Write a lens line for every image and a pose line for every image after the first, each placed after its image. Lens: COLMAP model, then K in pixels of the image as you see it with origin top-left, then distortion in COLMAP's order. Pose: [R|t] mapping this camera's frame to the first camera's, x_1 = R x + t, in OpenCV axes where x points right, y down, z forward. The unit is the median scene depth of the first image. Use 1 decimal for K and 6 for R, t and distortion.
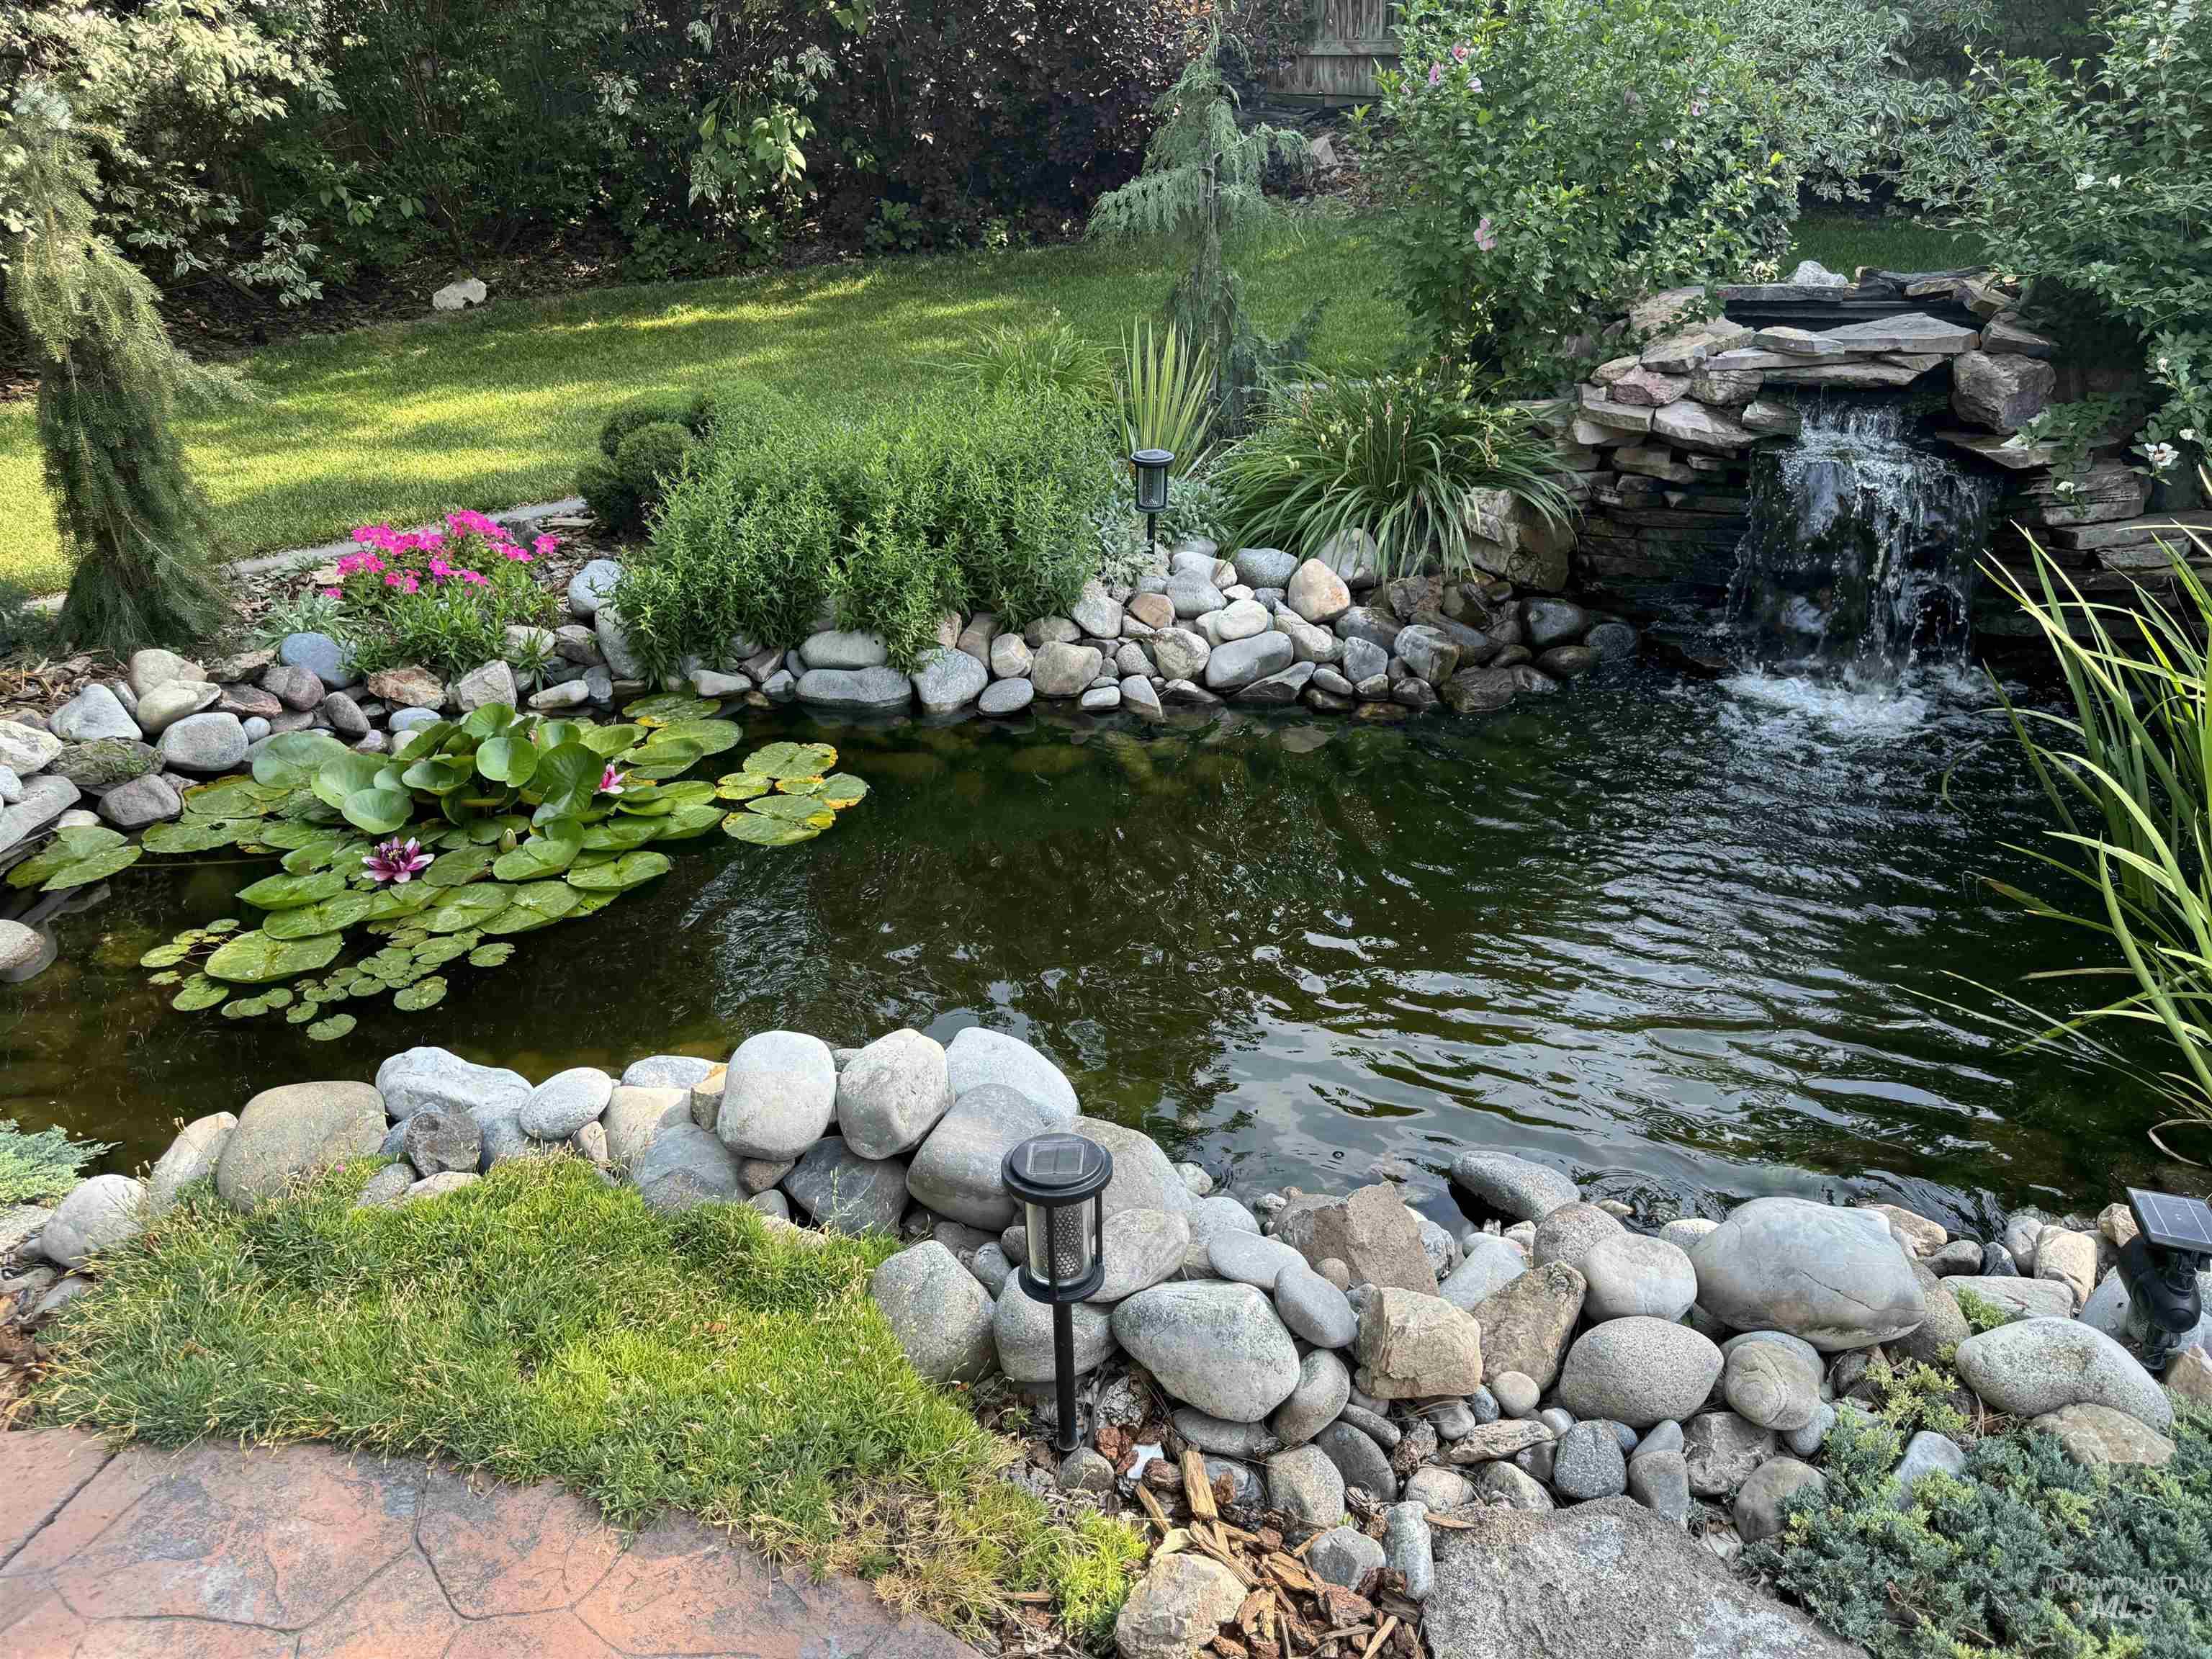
lens RADIAL K [[1640.1, 0, 1105.6], [0, 1640.1, 879.6], [0, 0, 1]] dist [0.058786, -0.047320]
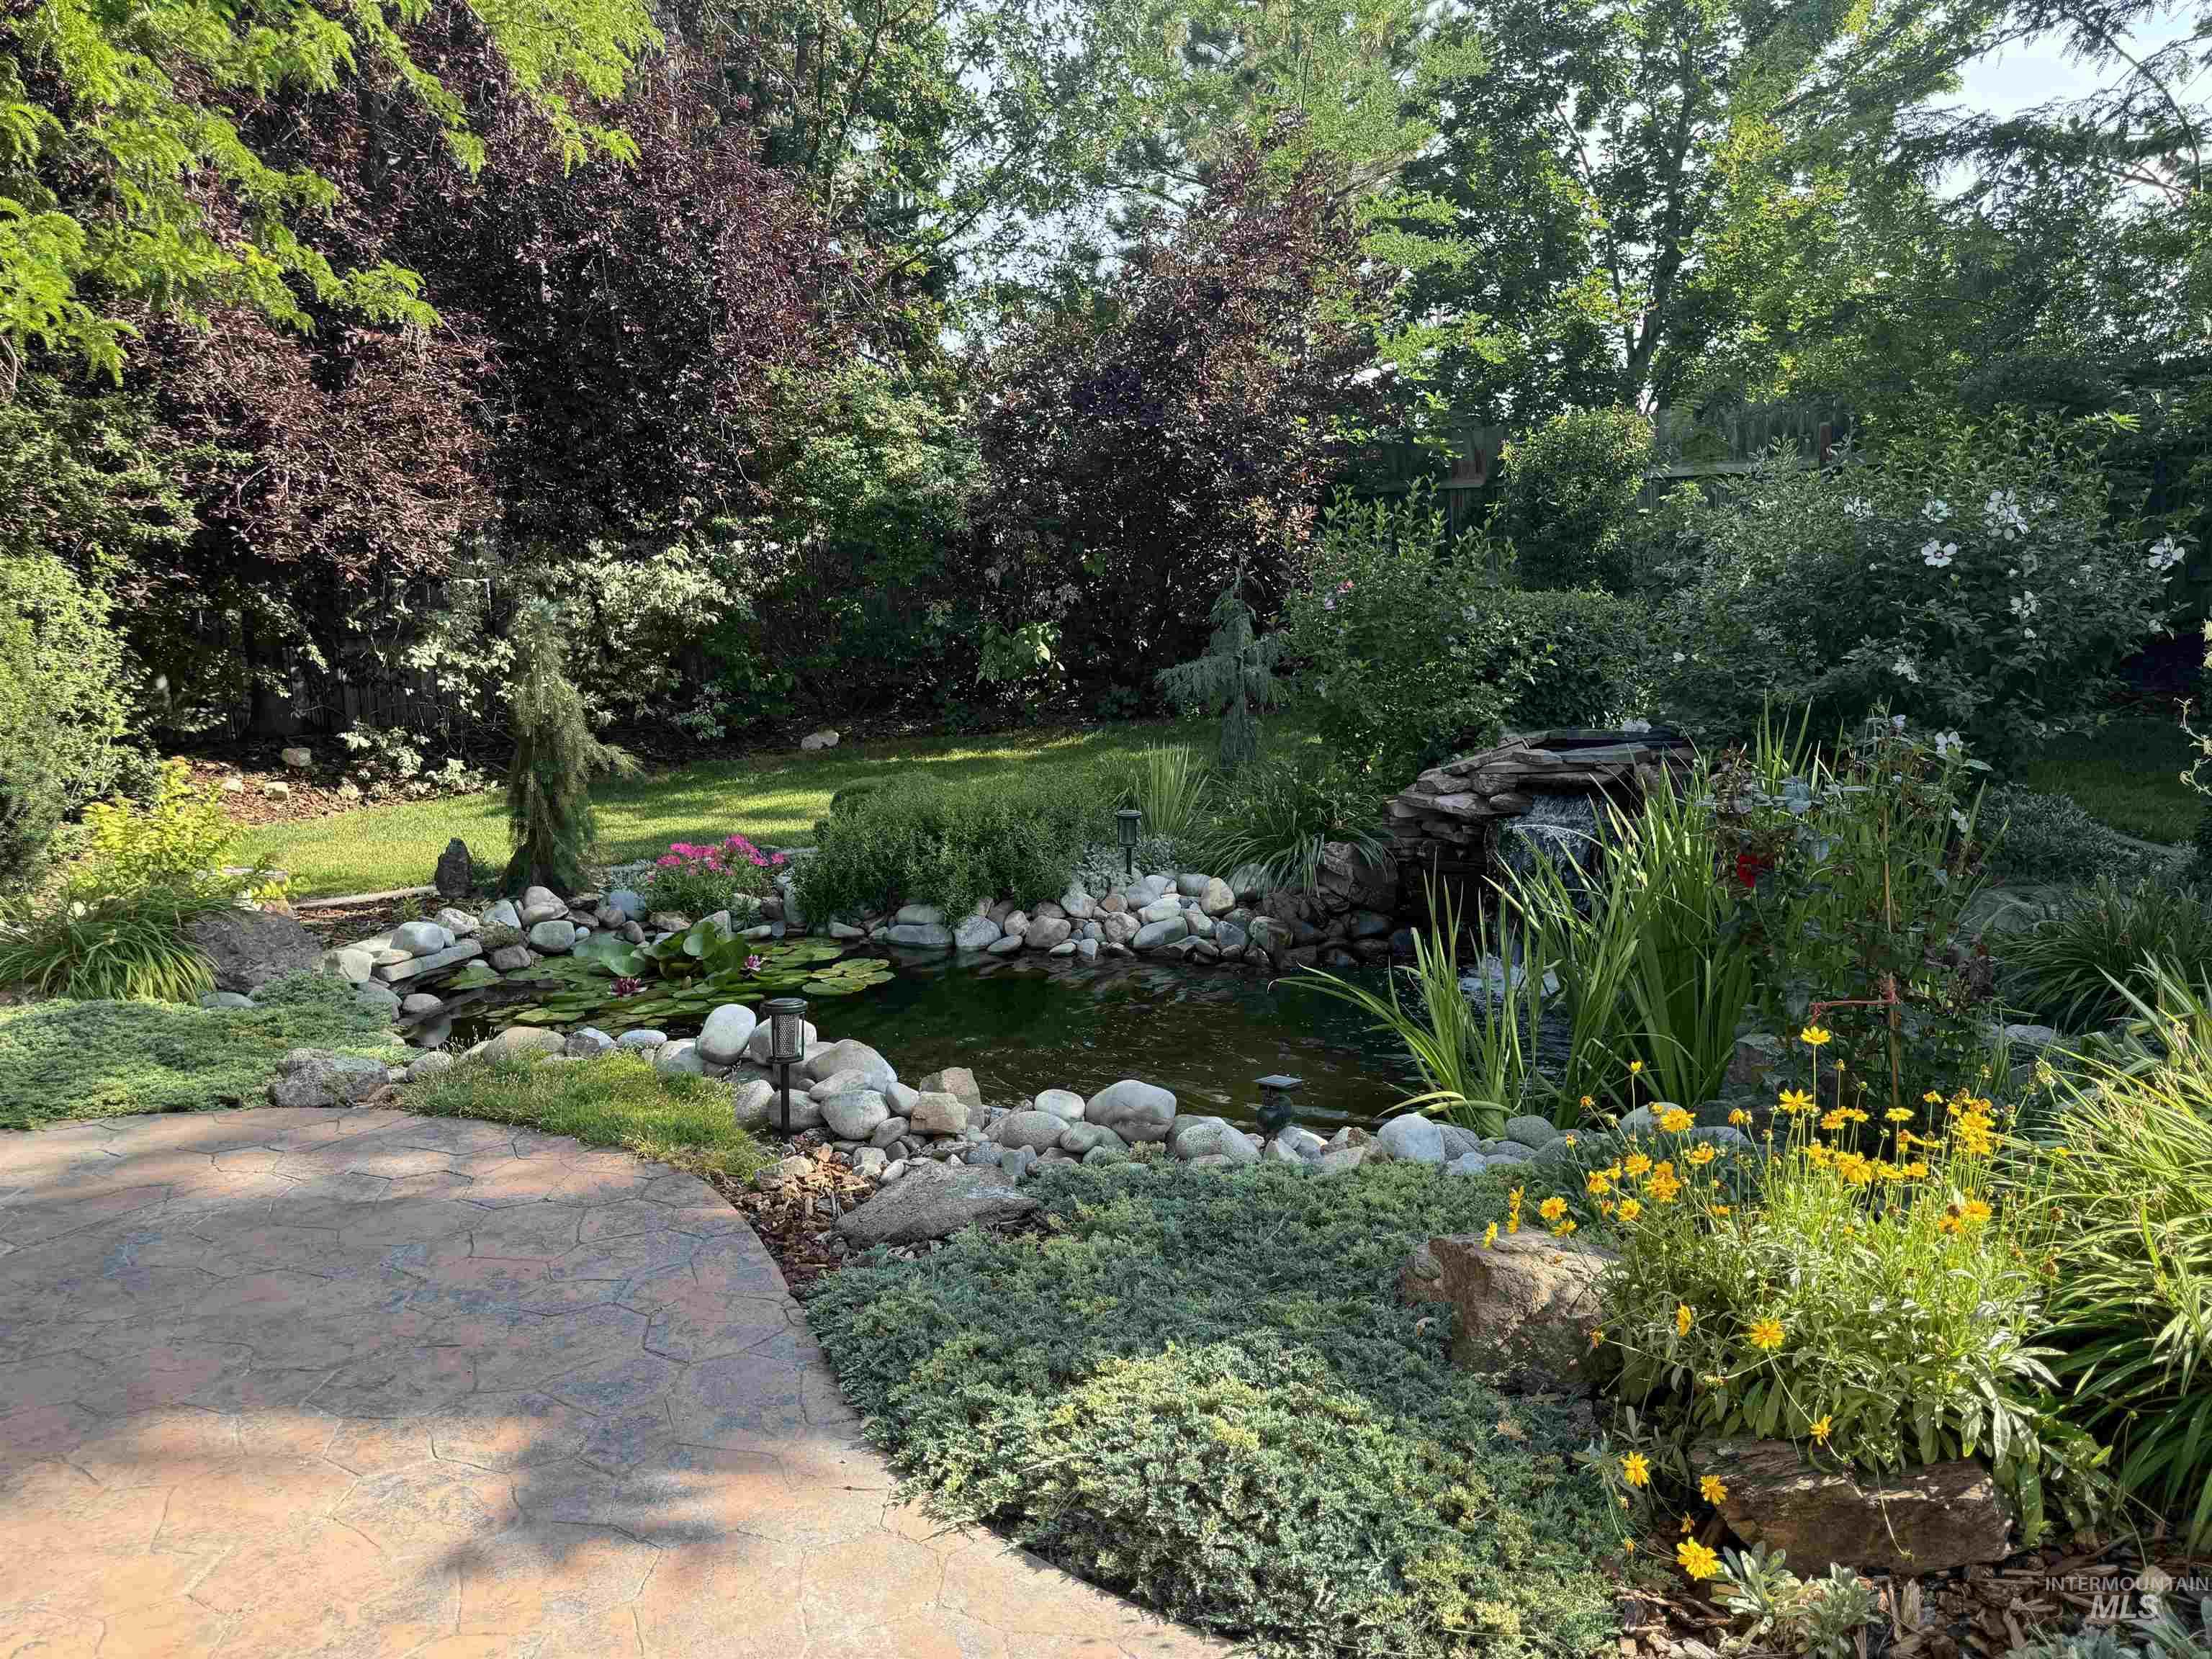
lens RADIAL K [[1640.1, 0, 1105.6], [0, 1640.1, 879.6], [0, 0, 1]] dist [0.058786, -0.047320]
pose [[0.969643, 0.049477, -0.239469, 0.400139], [-0.115827, 0.955415, -0.271600, 0.242627], [0.215354, 0.291091, 0.932142, -0.471841]]
